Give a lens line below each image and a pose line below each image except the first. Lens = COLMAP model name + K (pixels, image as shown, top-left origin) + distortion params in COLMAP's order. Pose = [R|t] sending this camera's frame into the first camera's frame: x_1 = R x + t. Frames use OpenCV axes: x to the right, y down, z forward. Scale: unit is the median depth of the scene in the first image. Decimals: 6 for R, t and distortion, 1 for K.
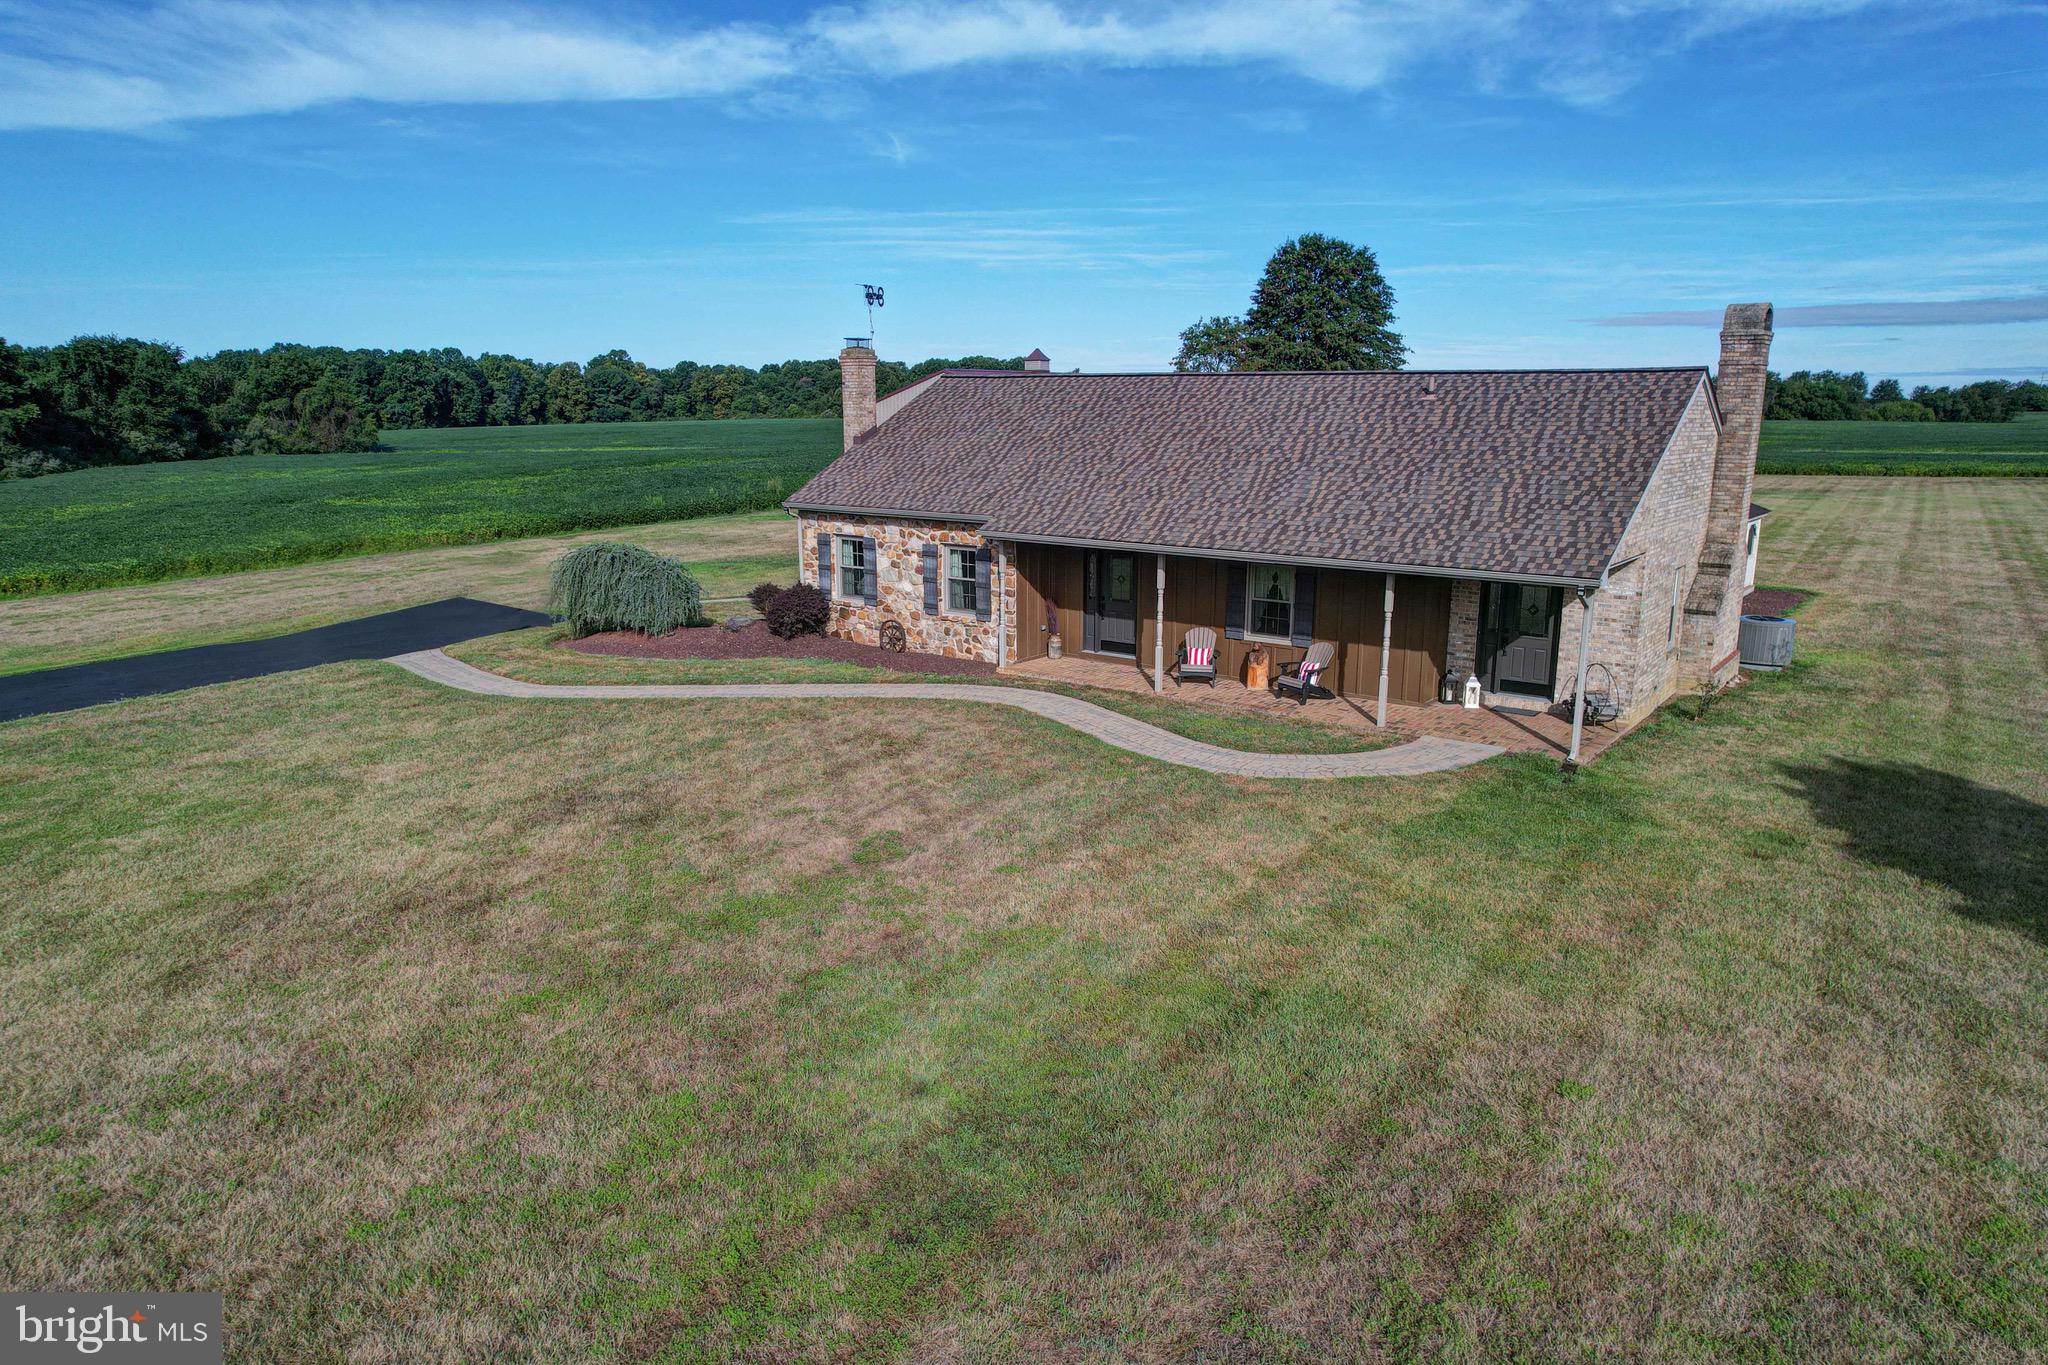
lens RADIAL K [[1315.4, 0, 1017.9], [0, 1315.4, 700.0], [0, 0, 1]] dist [-0.072337, 0.066678]
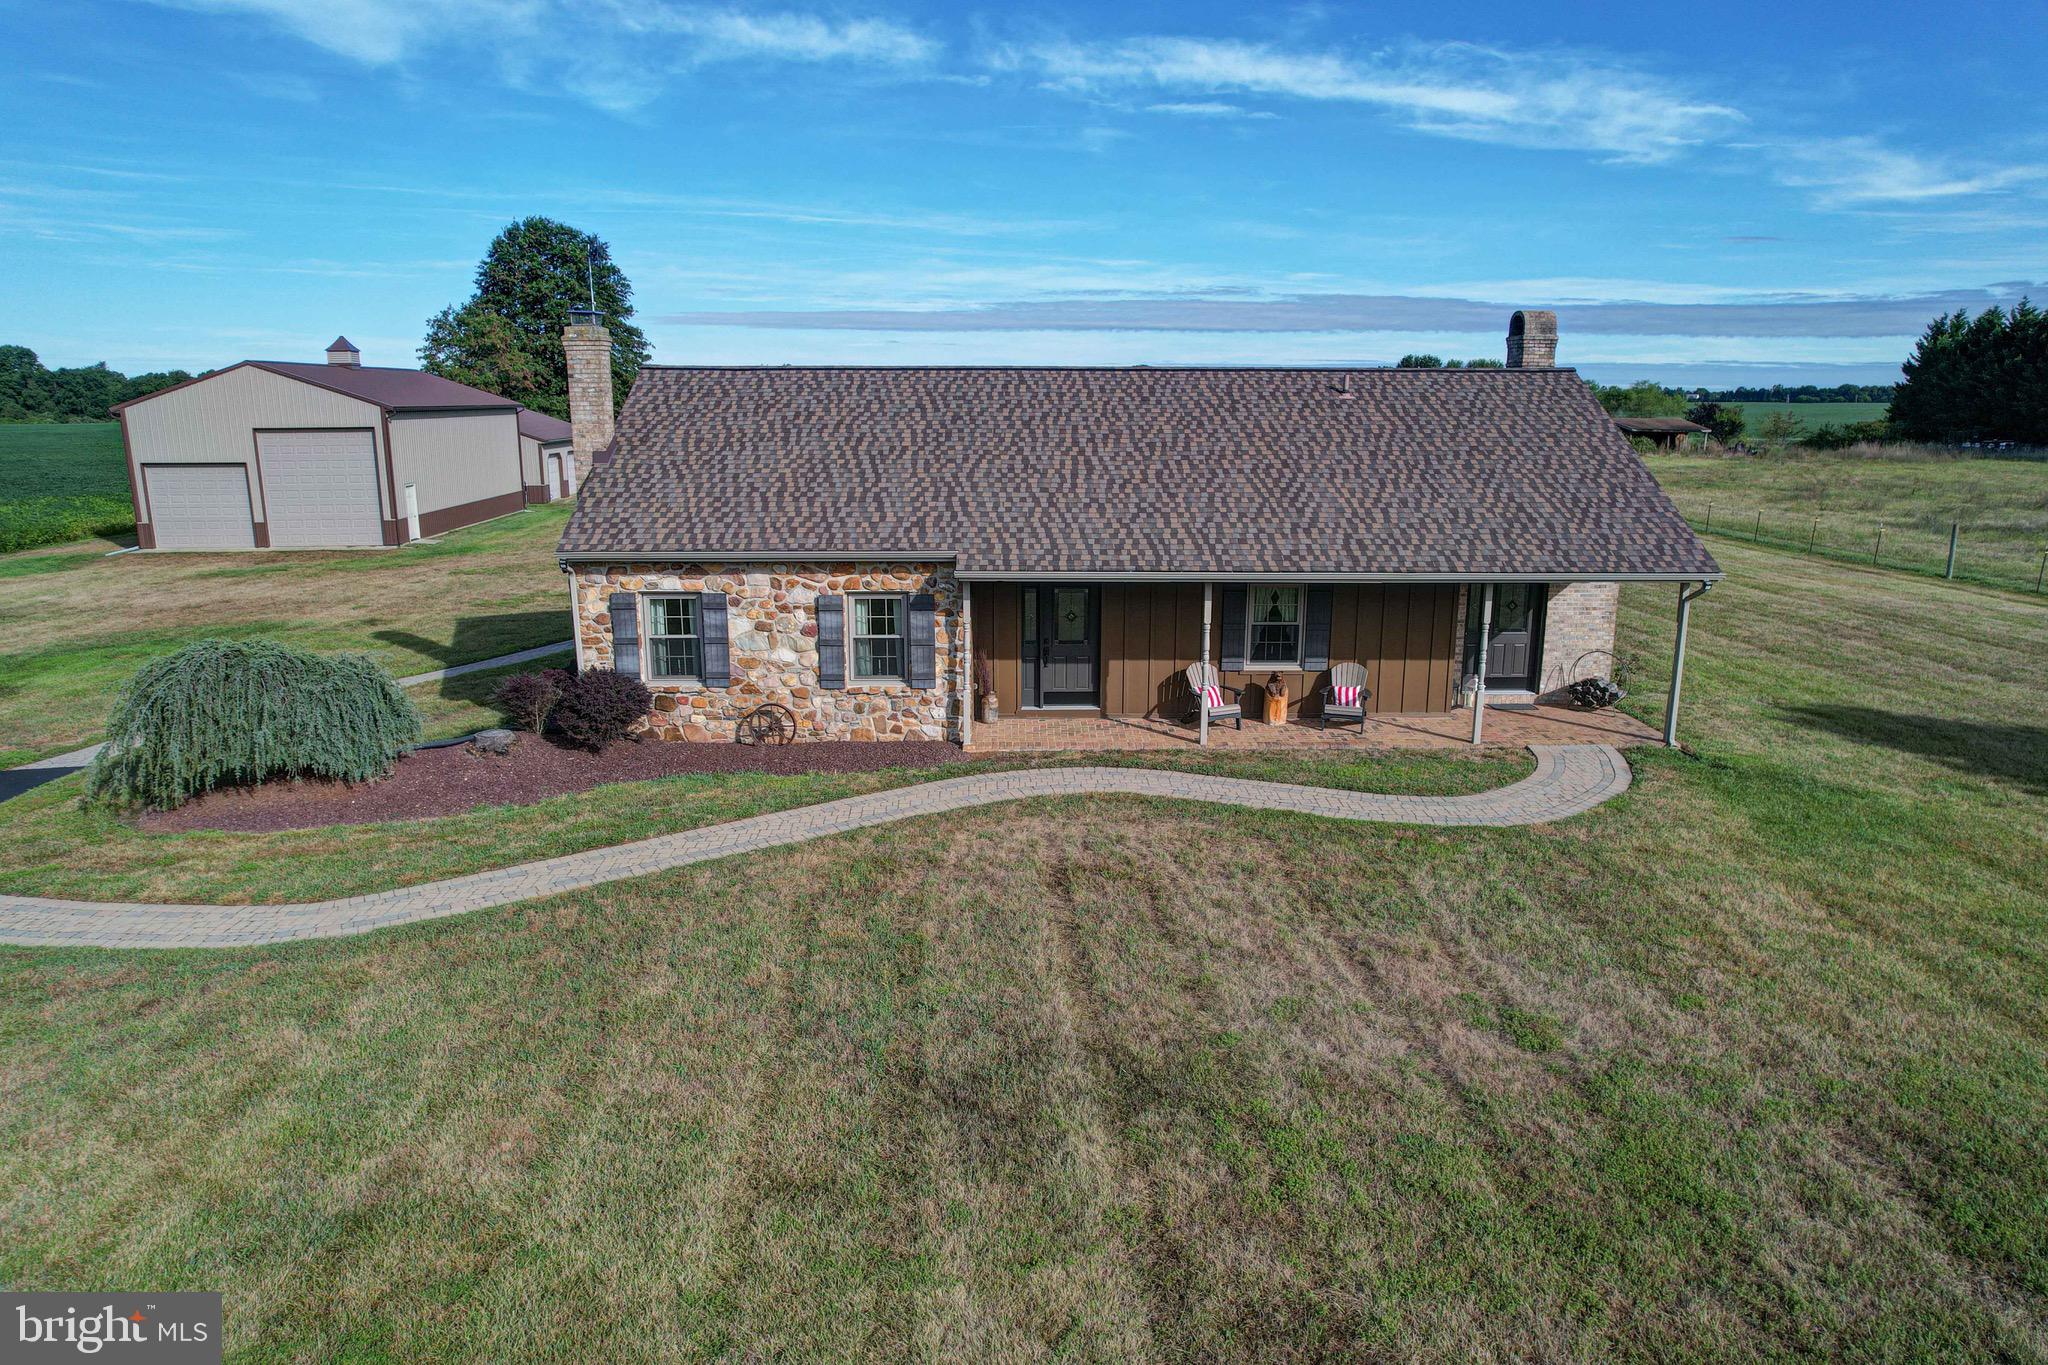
lens RADIAL K [[1315.4, 0, 1018.6], [0, 1315.4, 696.4], [0, 0, 1]] dist [-0.072337, 0.066678]
pose [[0.784224, -0.137310, 0.605094, -0.495129], [0.137190, 0.989442, 0.046725, -0.092828], [-0.605122, 0.046370, 0.794781, 0.398772]]
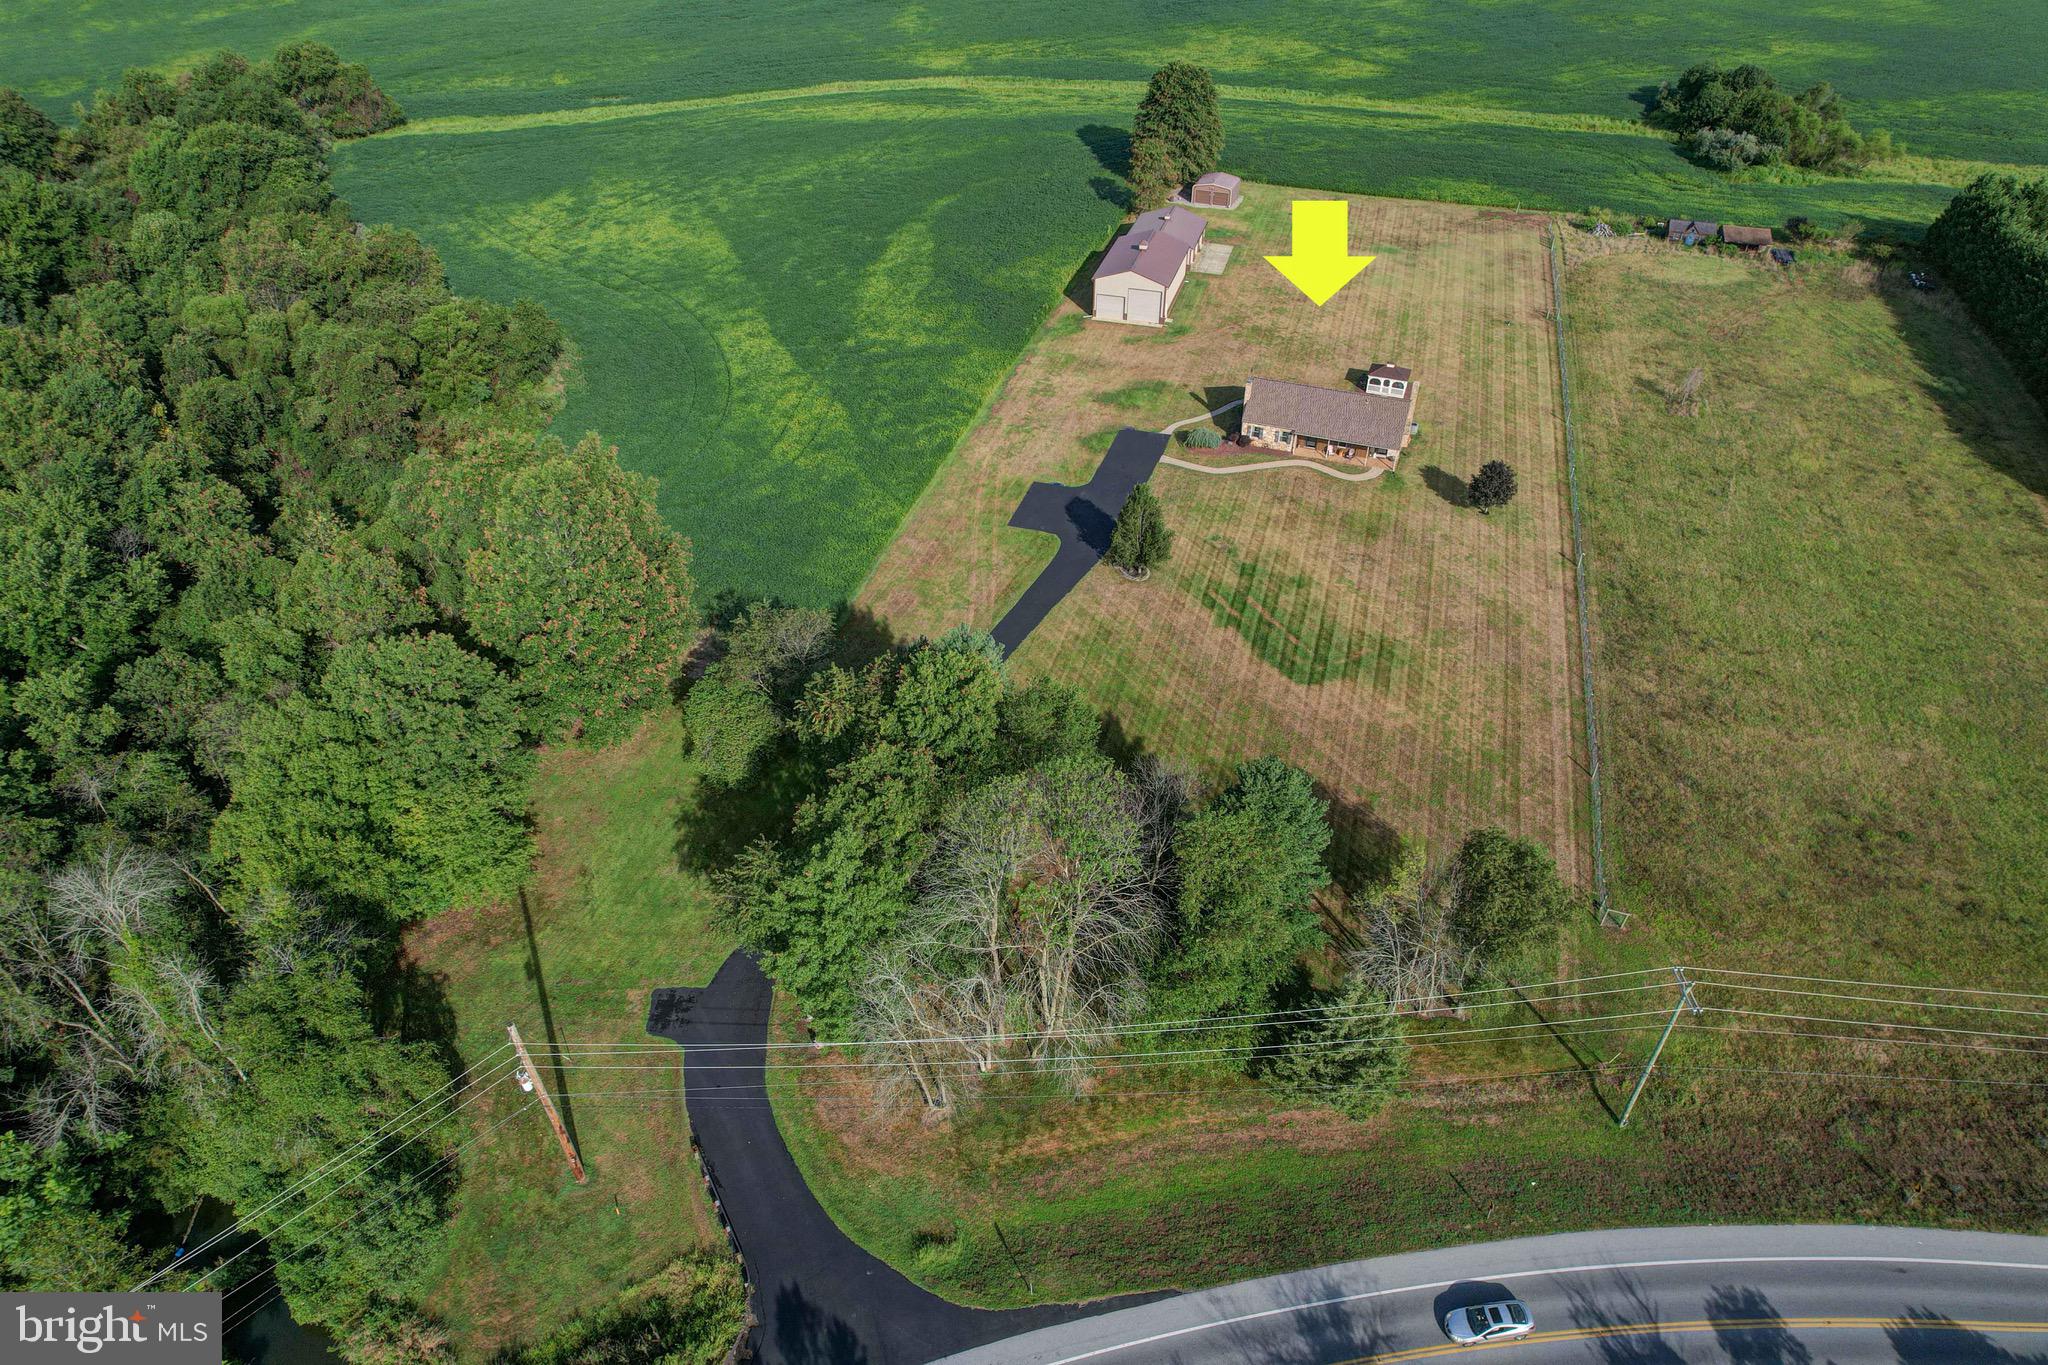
lens RADIAL K [[1315.4, 0, 1017.6], [0, 1315.4, 699.6], [0, 0, 1]] dist [-0.072337, 0.066678]
pose [[0.947974, -0.193287, 0.252955, -2.987385], [0.063461, 0.893372, 0.444814, -1.791184], [-0.311960, -0.405619, 0.859159, -4.196412]]
